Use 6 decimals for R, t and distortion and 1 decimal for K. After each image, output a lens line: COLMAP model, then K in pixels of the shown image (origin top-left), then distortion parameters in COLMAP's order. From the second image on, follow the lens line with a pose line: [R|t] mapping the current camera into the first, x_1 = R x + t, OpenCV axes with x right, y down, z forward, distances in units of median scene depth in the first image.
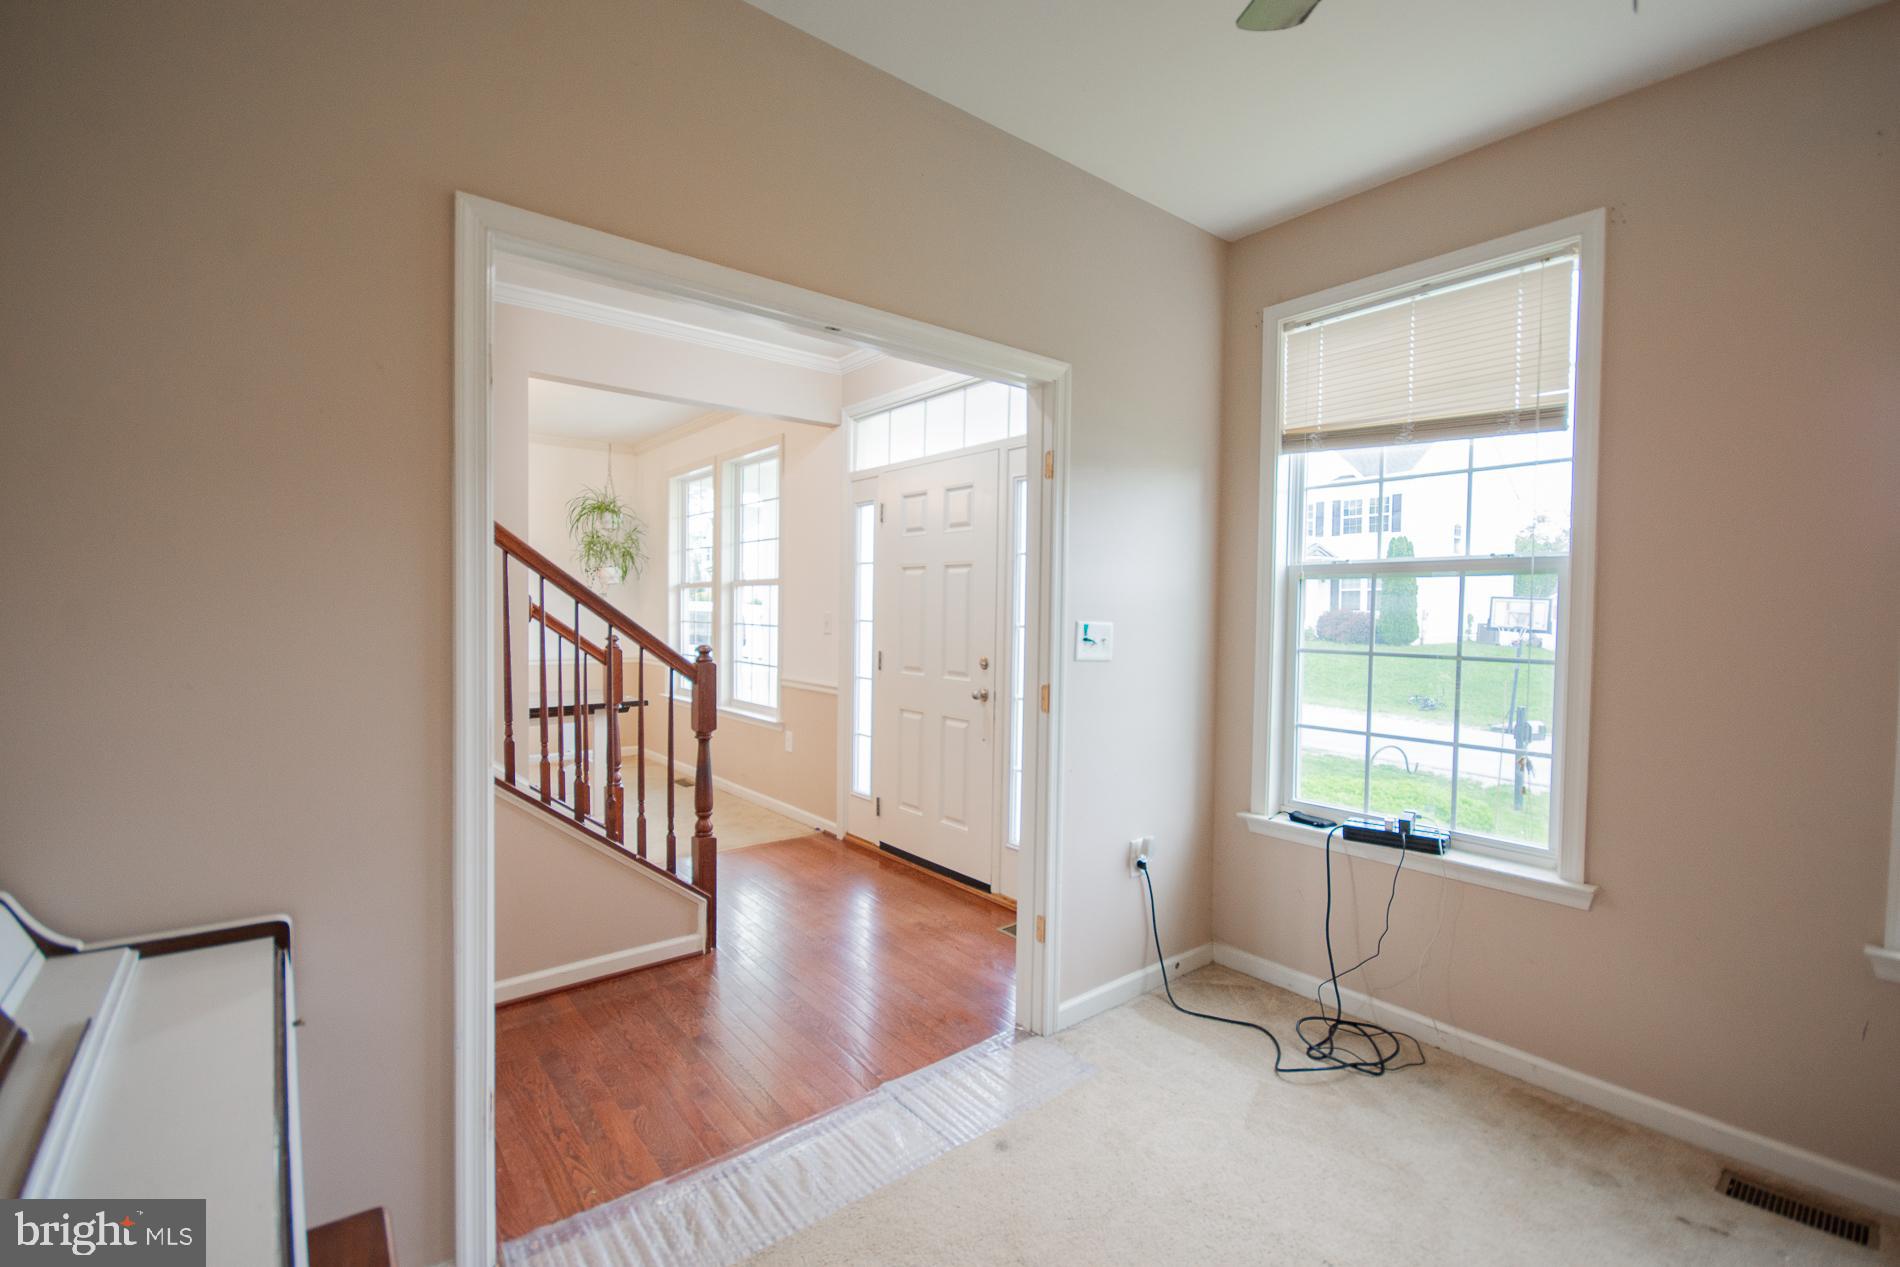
lens RADIAL K [[833.8, 0, 943.0], [0, 833.8, 635.2], [0, 0, 1]] dist [-0.000850, -0.005869]
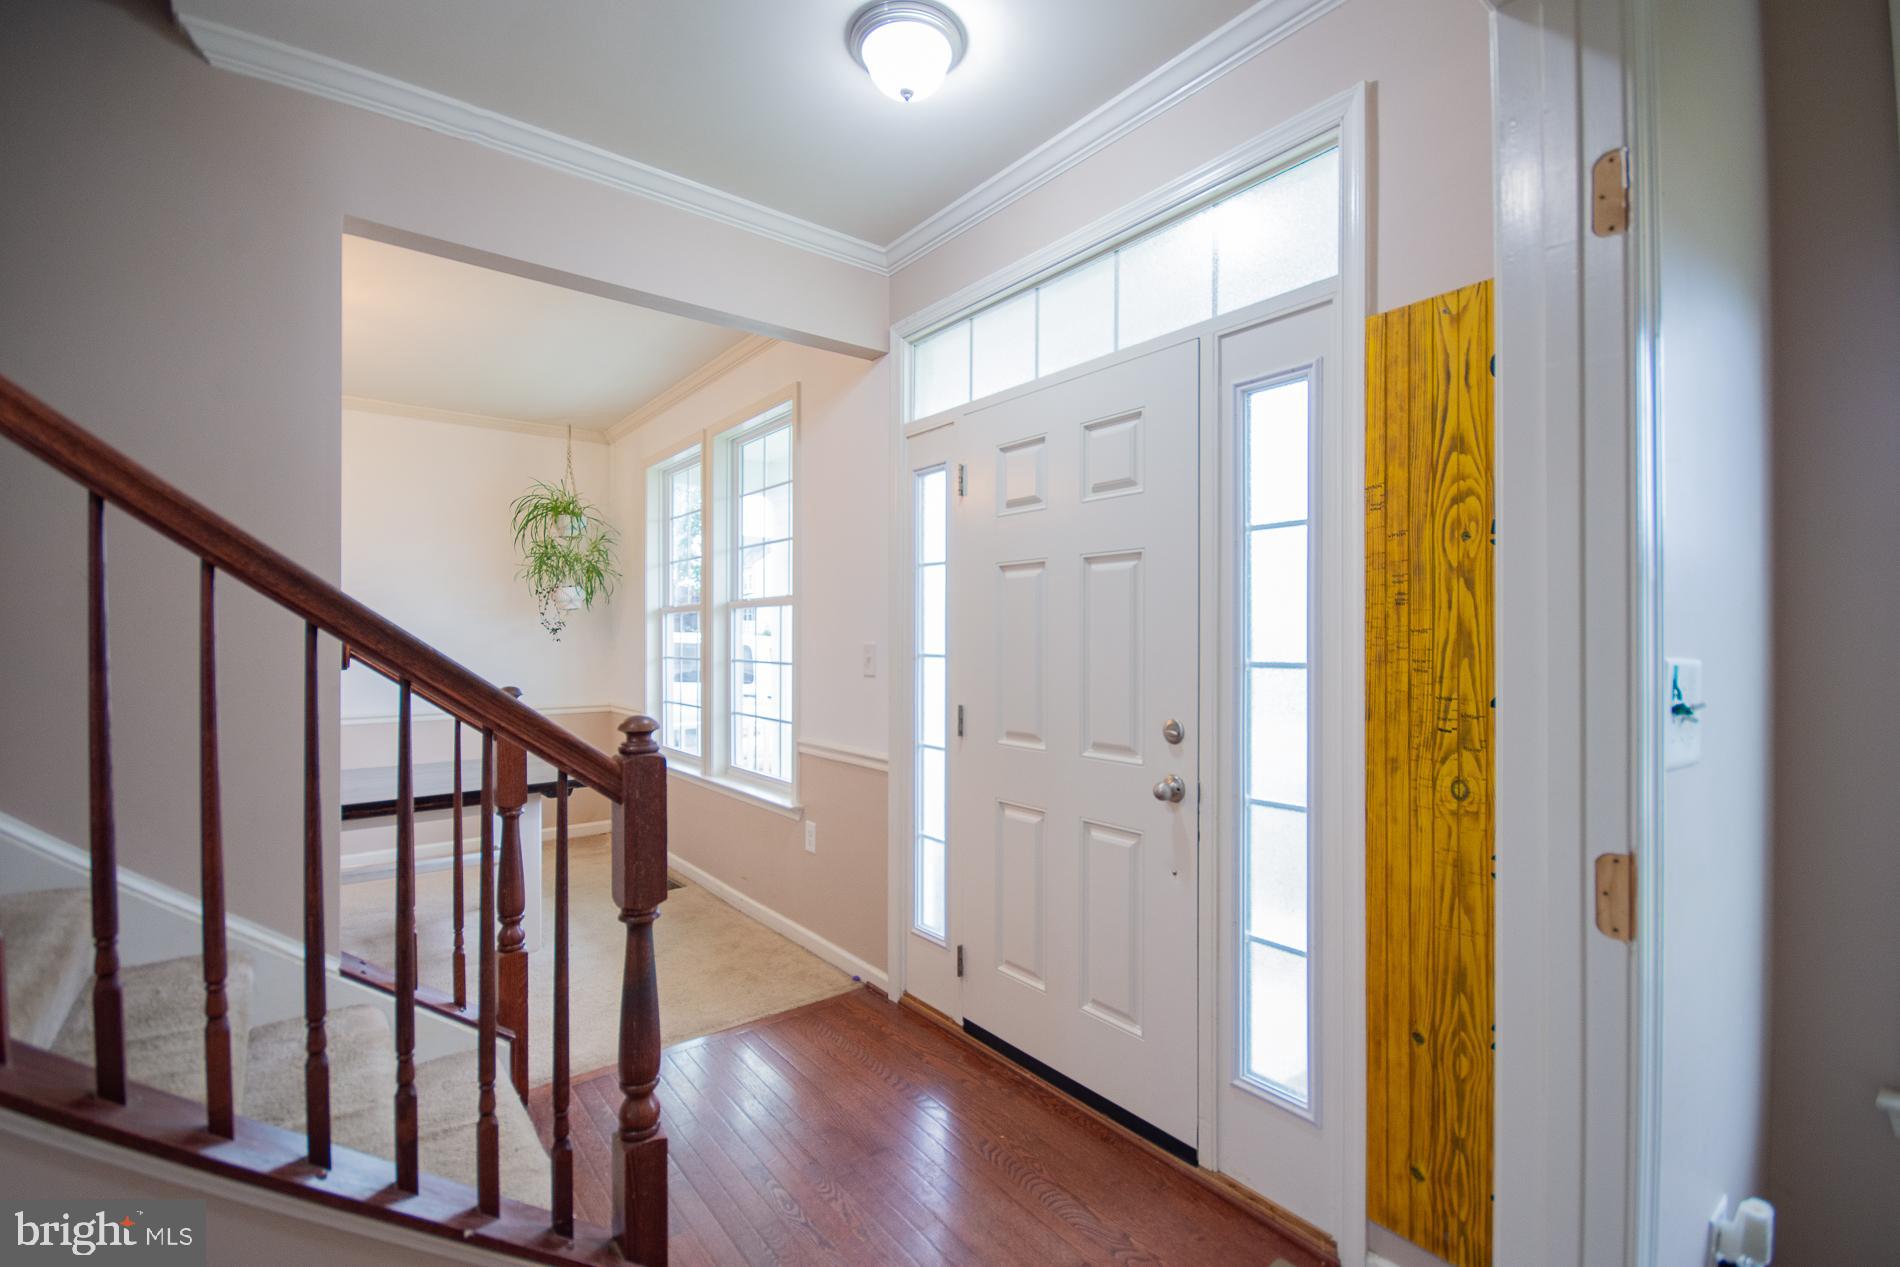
lens RADIAL K [[835.8, 0, 950.0], [0, 835.8, 633.5], [0, 0, 1]] dist [0.002401, -0.006254]
pose [[0.999894, -0.013676, -0.004947, -0.077470], [0.013483, 0.999224, -0.037015, -0.010553], [0.005450, 0.036944, 0.999302, 0.374127]]
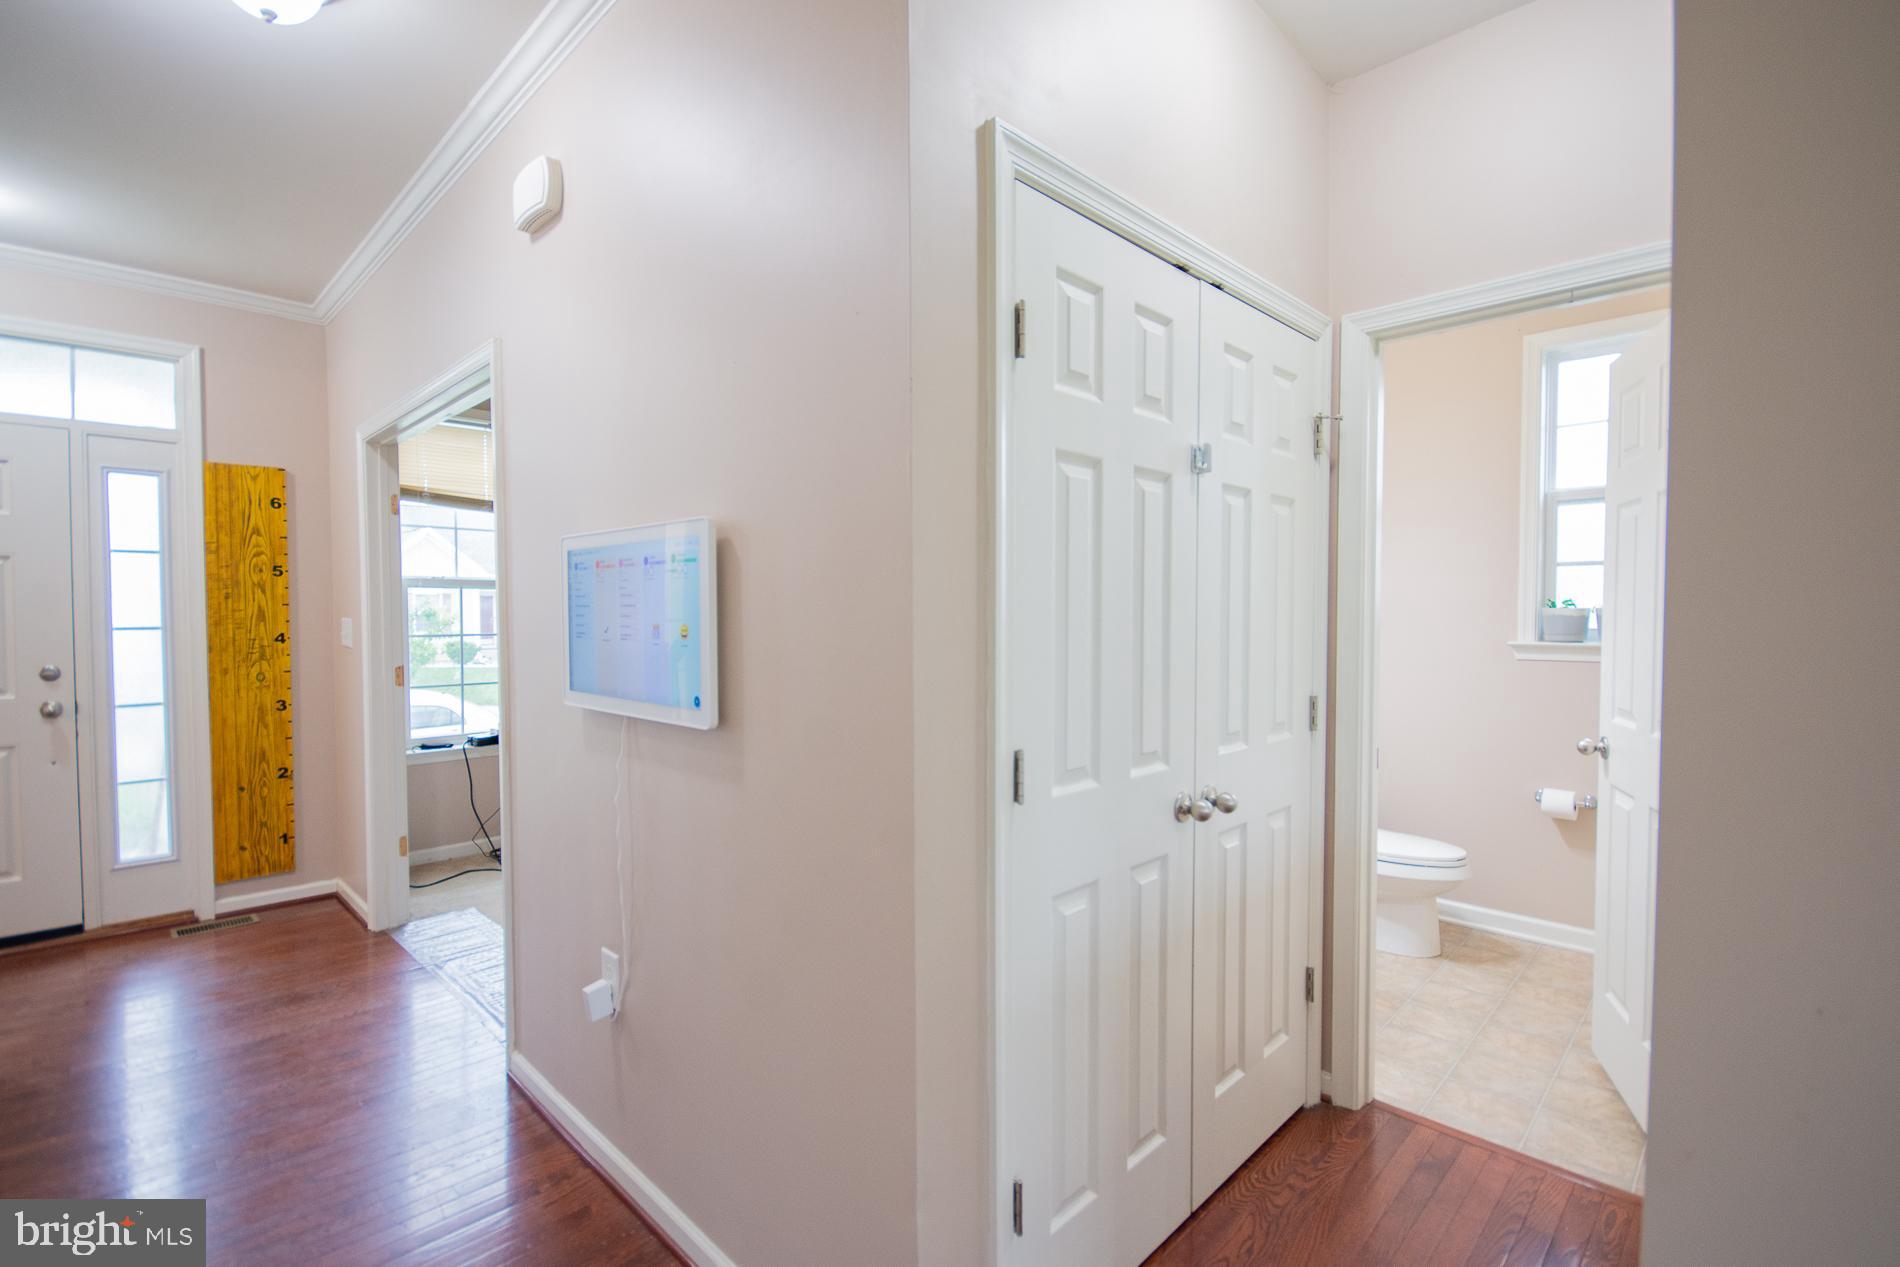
lens RADIAL K [[862.7, 0, 950.0], [0, 862.7, 633.5], [0, 0, 1]] dist [-0.000165, -0.007950]
pose [[-0.118391, -0.037640, 0.992253, -0.775665], [0.033009, 0.998580, 0.041818, -0.011987], [-0.992418, 0.037704, -0.116980, 0.149922]]
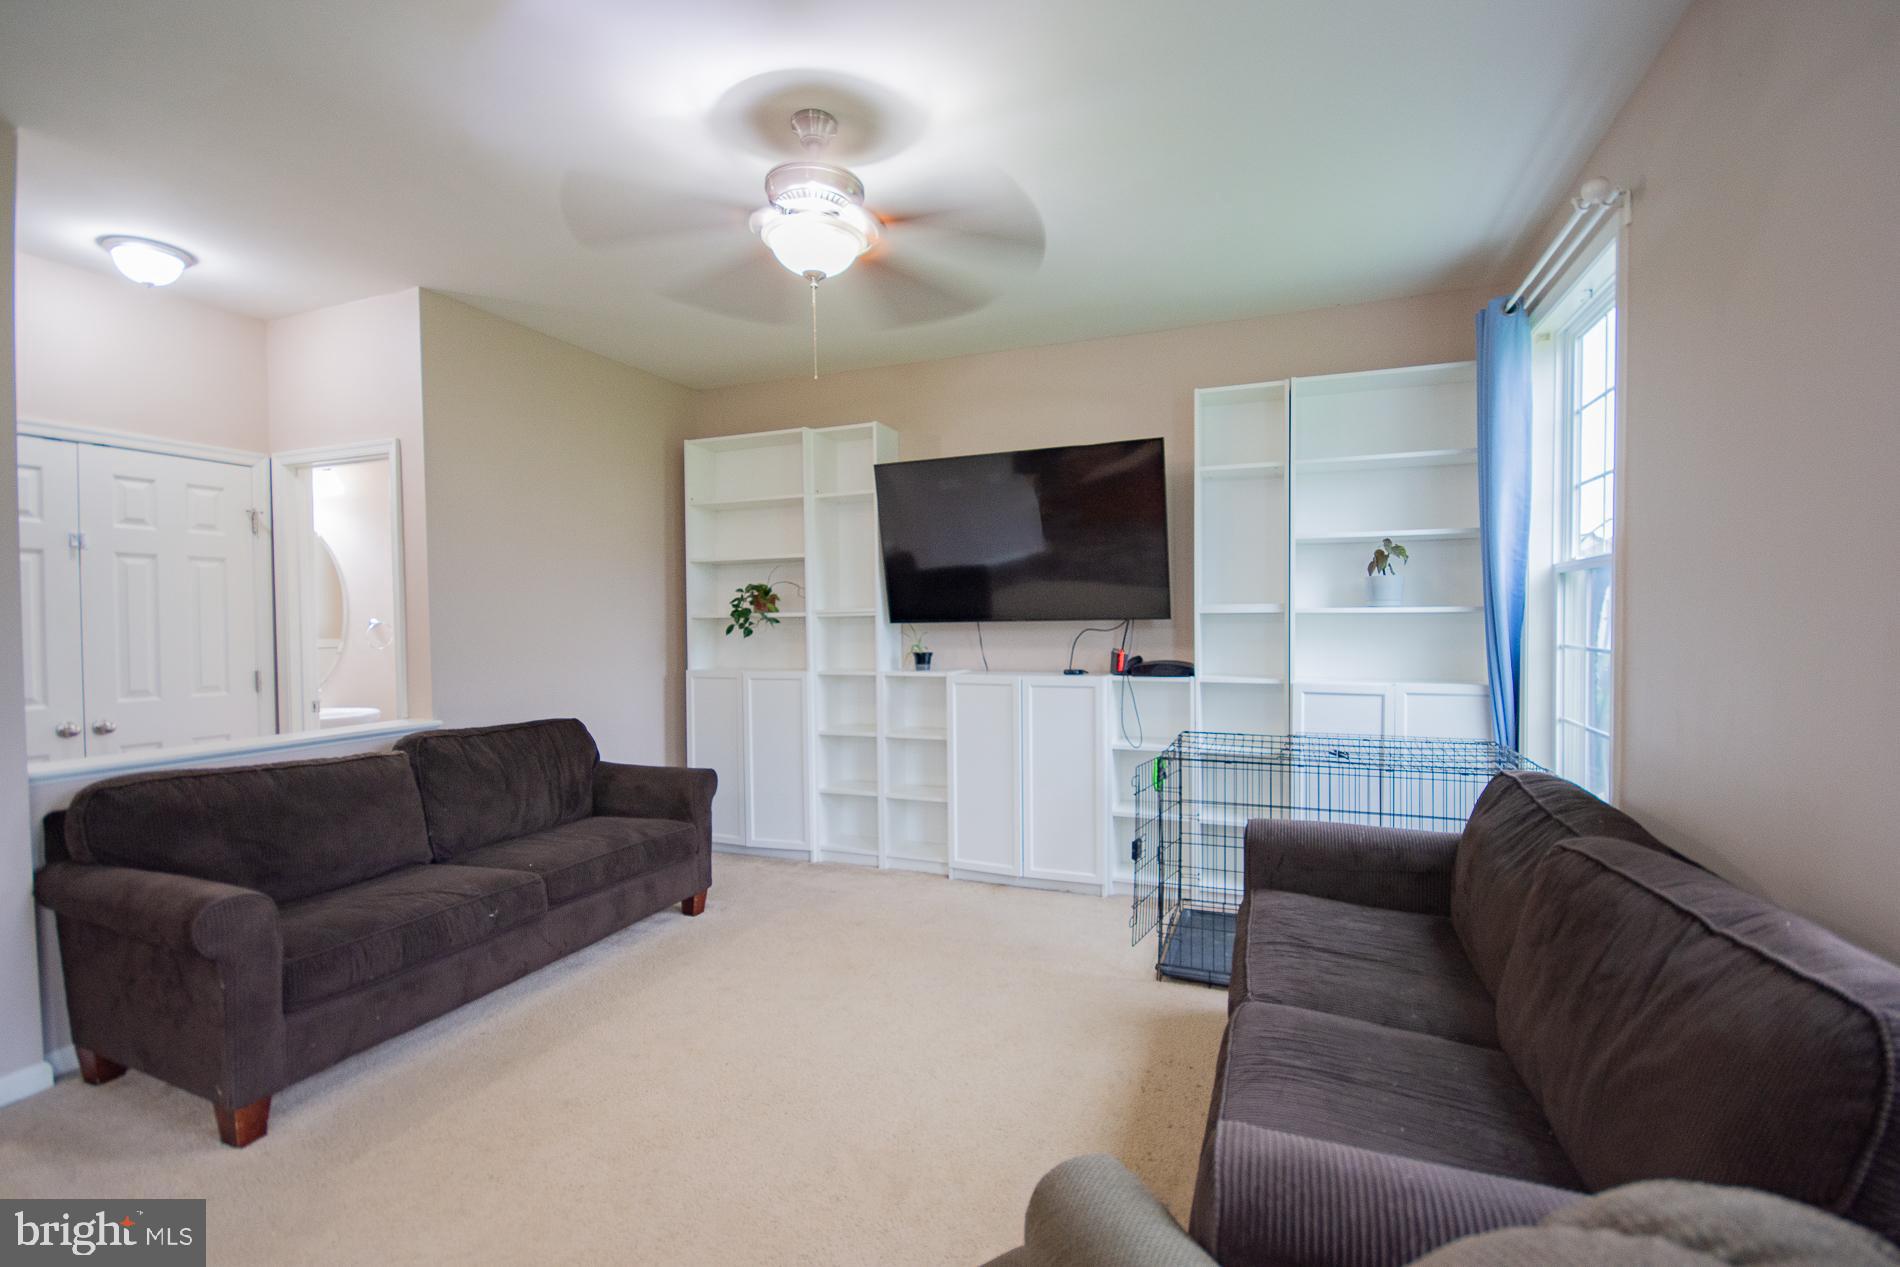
lens RADIAL K [[835.8, 0, 950.0], [0, 835.8, 633.5], [0, 0, 1]] dist [0.002401, -0.006254]
pose [[-0.494707, -0.022738, 0.868762, -1.365529], [0.029181, 0.998659, 0.042755, -0.001734], [-0.868570, 0.046503, -0.493381, -0.299173]]
